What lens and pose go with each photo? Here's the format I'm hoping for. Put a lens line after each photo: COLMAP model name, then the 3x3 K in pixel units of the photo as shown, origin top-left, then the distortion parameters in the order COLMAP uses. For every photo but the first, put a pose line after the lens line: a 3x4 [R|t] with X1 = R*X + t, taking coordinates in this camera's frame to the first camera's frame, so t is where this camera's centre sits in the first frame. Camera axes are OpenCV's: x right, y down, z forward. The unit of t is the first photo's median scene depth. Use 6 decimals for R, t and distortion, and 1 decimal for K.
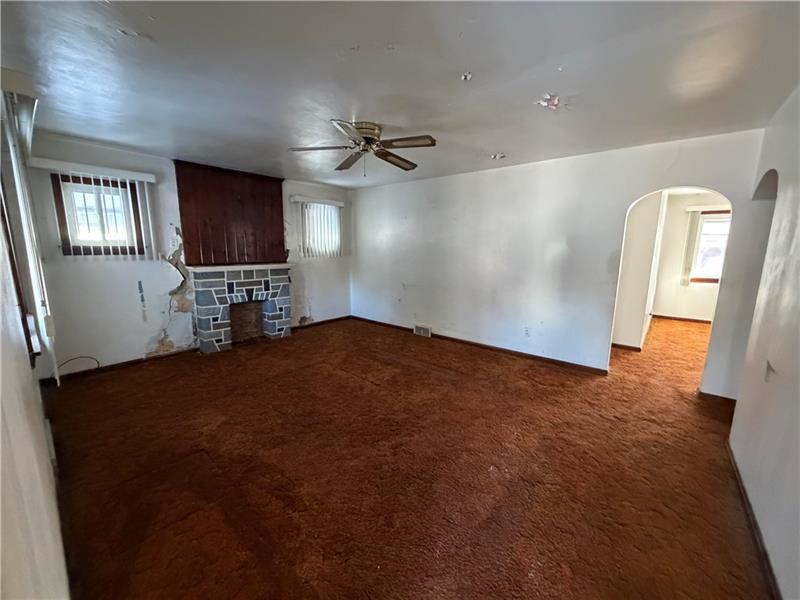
lens RADIAL K [[317.7, 0, 393.3], [0, 317.7, 301.5], [0, 0, 1]] dist [-0.000957, 0.000078]
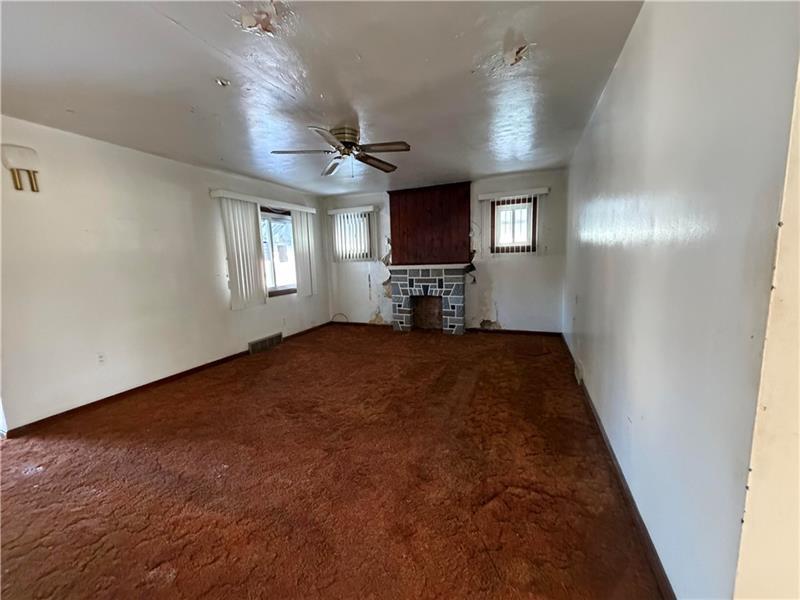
lens RADIAL K [[317.7, 0, 392.5], [0, 317.7, 299.9], [0, 0, 1]] dist [-0.000957, 0.000078]
pose [[0.322129, 0.110692, -0.940202, 0.618054], [-0.119450, 0.989956, 0.075624, -0.059610], [0.939130, 0.087947, 0.332116, 0.495102]]
